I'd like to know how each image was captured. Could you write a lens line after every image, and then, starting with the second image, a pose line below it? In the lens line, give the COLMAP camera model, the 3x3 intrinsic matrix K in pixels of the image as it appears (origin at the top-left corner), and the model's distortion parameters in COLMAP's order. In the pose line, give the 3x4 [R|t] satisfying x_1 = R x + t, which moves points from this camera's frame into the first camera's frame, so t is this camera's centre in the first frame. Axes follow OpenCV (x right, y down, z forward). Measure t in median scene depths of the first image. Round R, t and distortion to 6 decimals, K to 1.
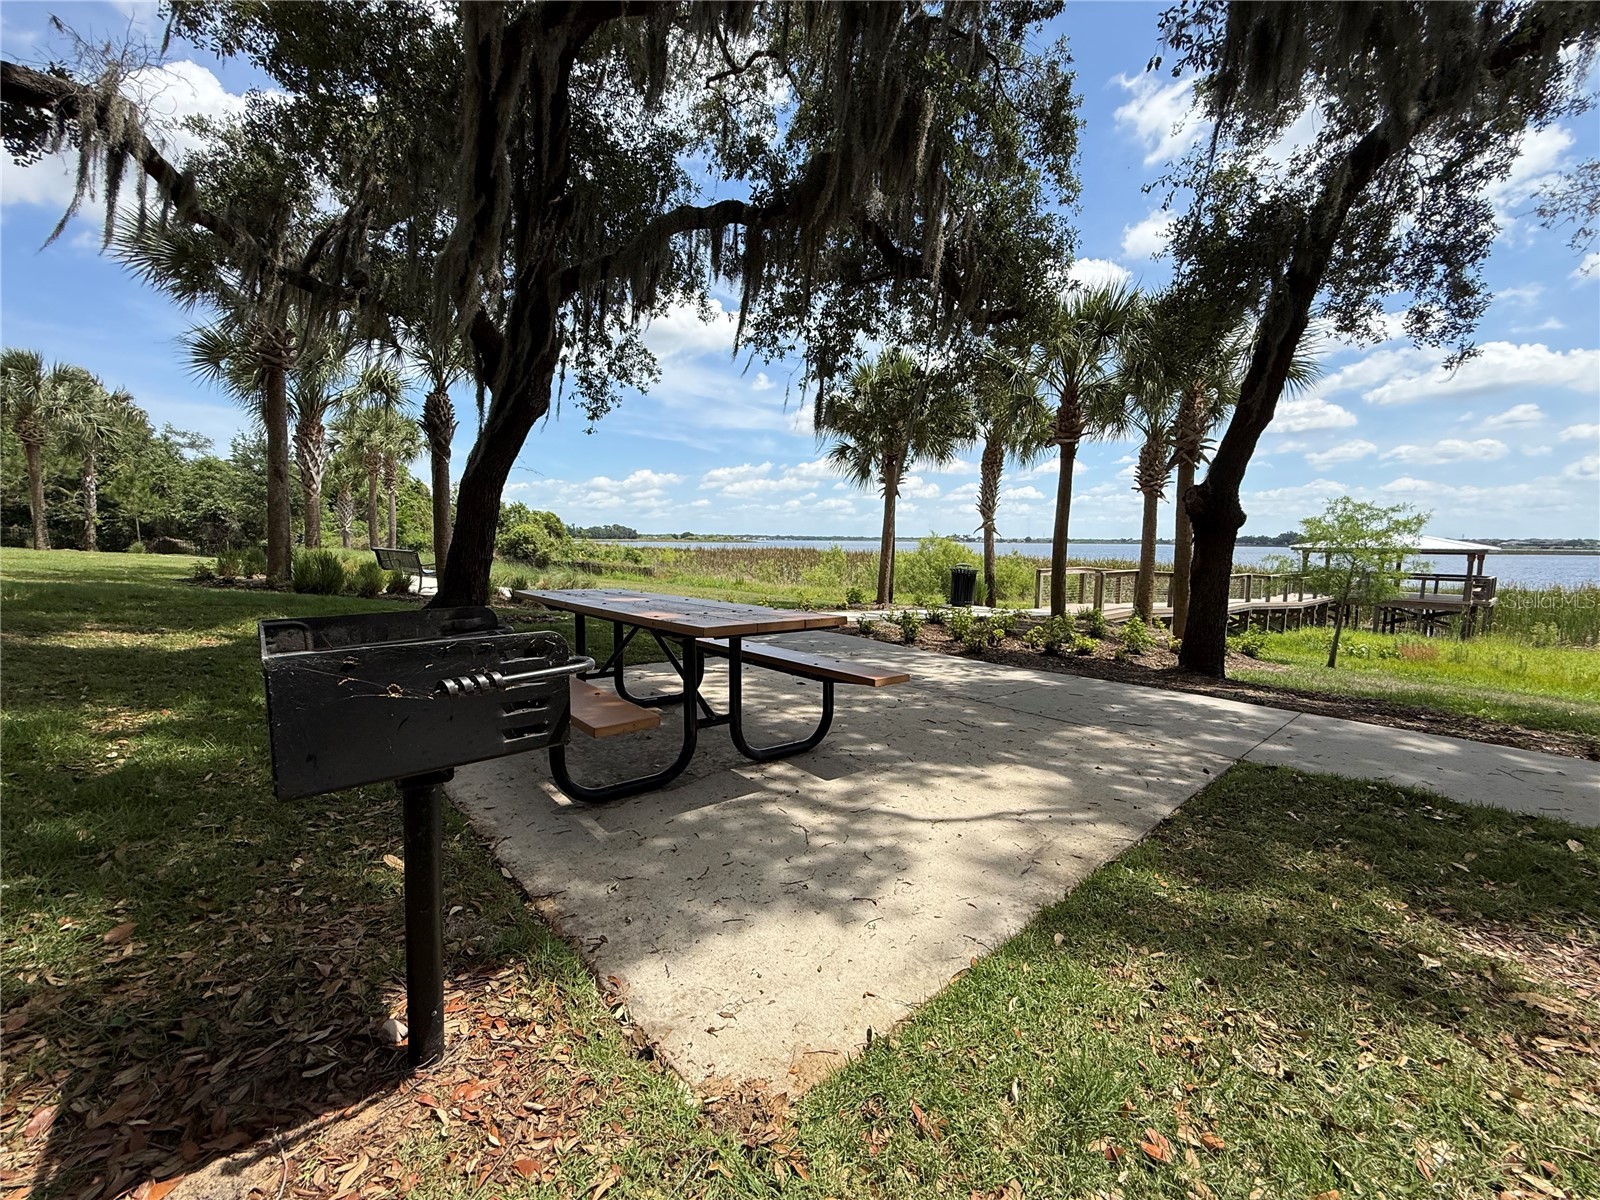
lens RADIAL K [[642.7, 0, 787.9], [0, 642.7, 607.0], [0, 0, 1]] dist [0.002505, -0.000254]
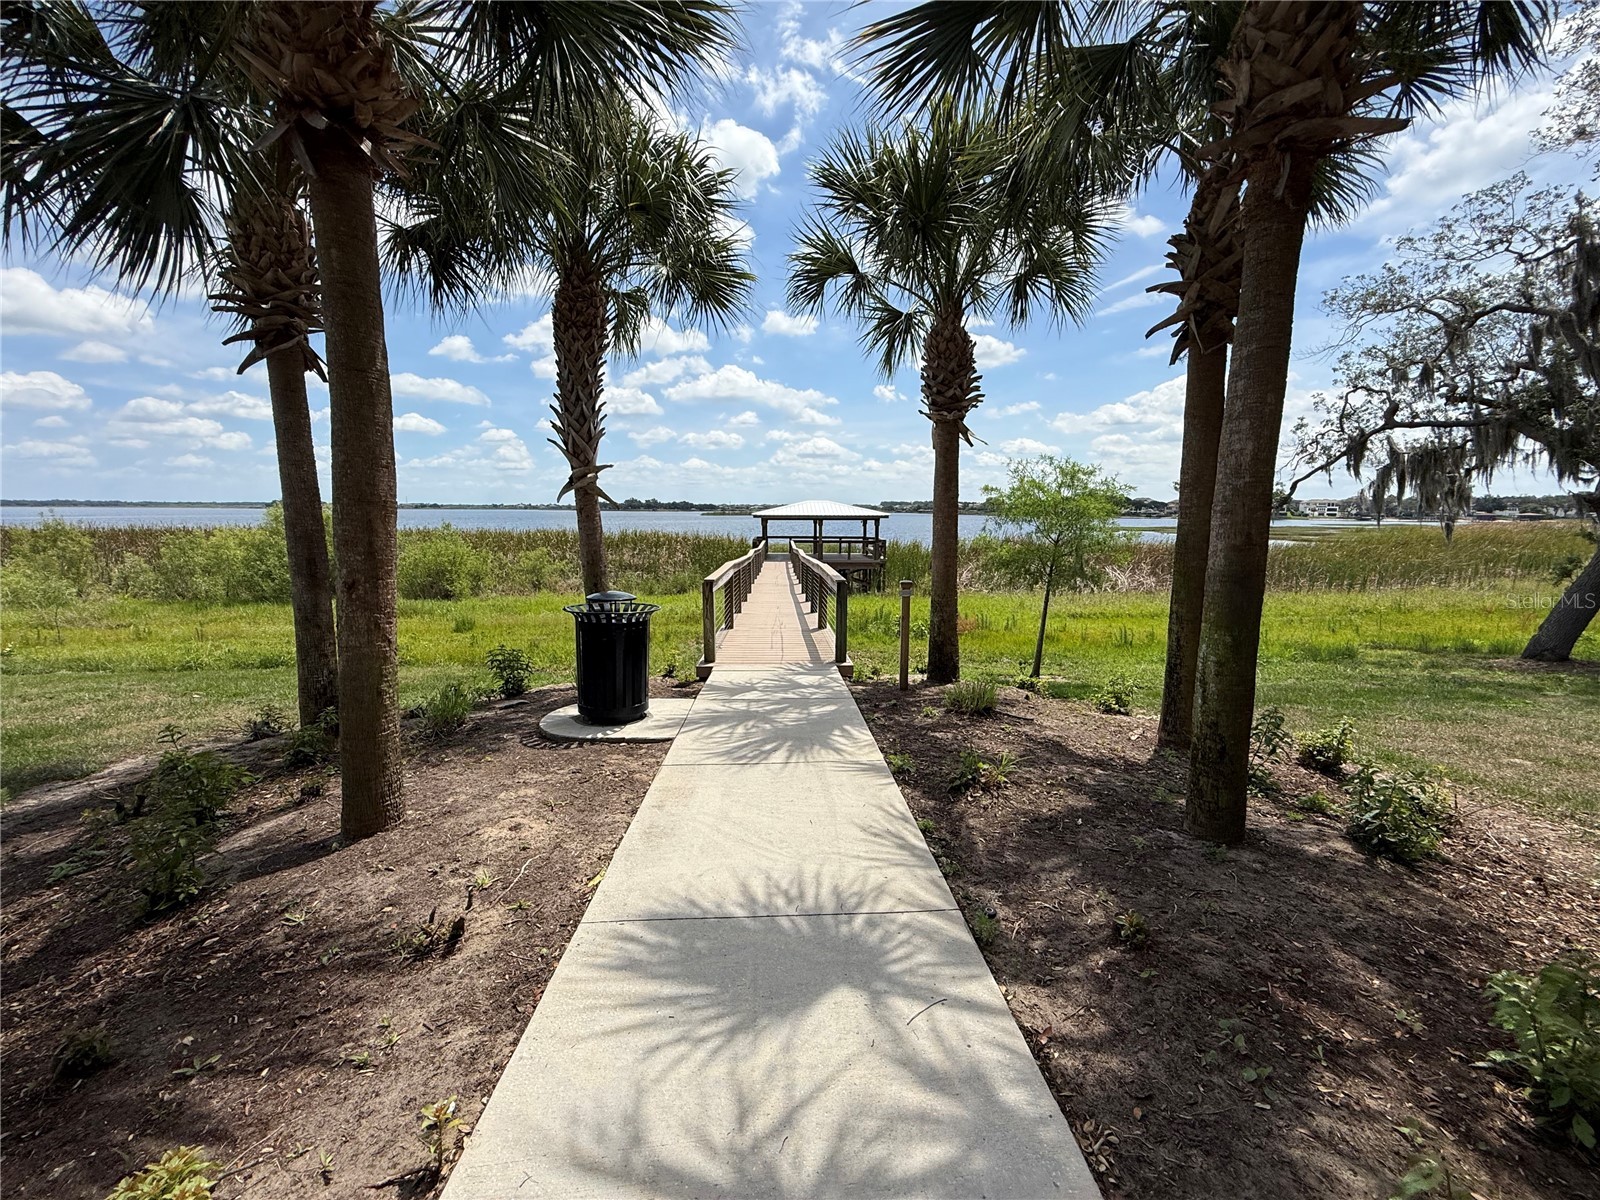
lens RADIAL K [[642.7, 0, 796.7], [0, 642.7, 602.5], [0, 0, 1]] dist [0.002505, -0.000254]
pose [[0.605962, -0.119058, 0.786533, 0.035145], [0.082579, 0.992809, 0.086661, -0.042655], [-0.791195, 0.012438, 0.611437, 0.375155]]
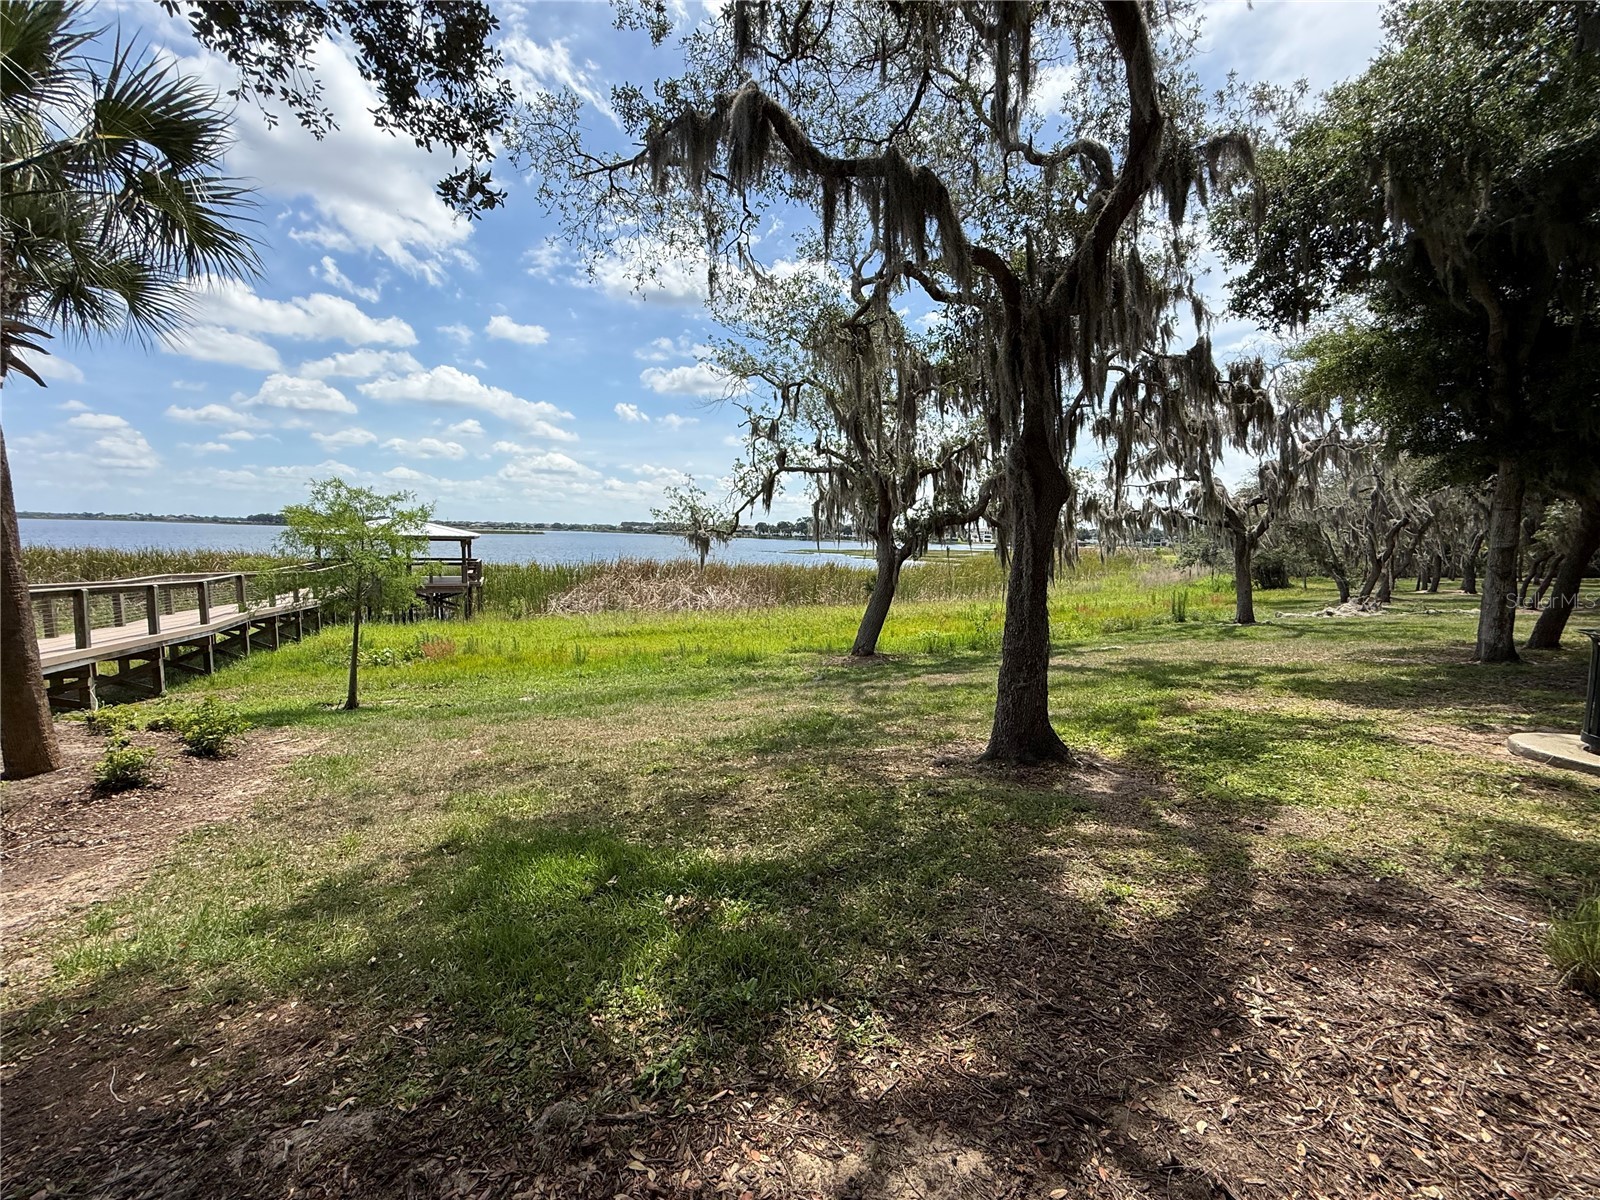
lens RADIAL K [[642.7, 0, 806.8], [0, 642.7, 598.2], [0, 0, 1]] dist [0.002505, -0.000254]
pose [[0.255191, -0.098246, 0.961886, 0.130543], [0.079820, 0.993569, 0.080306, -0.023455], [-0.963590, 0.056285, 0.261391, 0.137796]]
